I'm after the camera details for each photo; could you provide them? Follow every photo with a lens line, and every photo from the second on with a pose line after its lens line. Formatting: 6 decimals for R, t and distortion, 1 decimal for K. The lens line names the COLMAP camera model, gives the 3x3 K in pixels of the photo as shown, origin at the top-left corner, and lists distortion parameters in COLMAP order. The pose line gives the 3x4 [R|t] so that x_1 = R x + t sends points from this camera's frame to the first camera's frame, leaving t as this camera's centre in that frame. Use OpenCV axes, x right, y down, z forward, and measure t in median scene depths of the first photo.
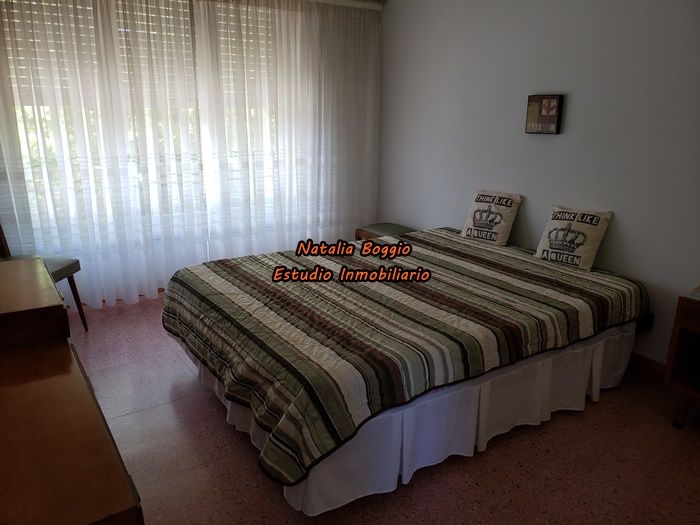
lens RADIAL K [[545.6, 0, 350.0], [0, 545.6, 262.5], [0, 0, 1]] dist [0.004439, 0.000476]
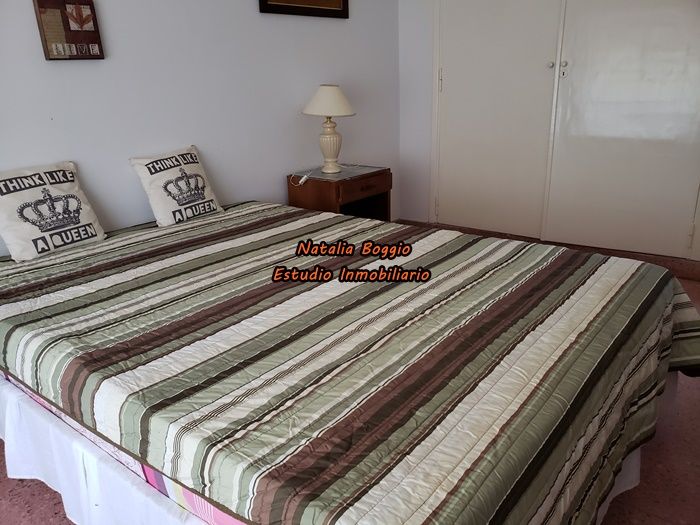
lens RADIAL K [[545.6, 0, 350.0], [0, 545.6, 262.5], [0, 0, 1]] dist [0.004439, 0.000476]
pose [[-0.288125, -0.308502, 0.906538, -0.442804], [0.296591, 0.871382, 0.390804, -0.190462], [-0.910504, 0.381471, -0.159568, 0.938083]]
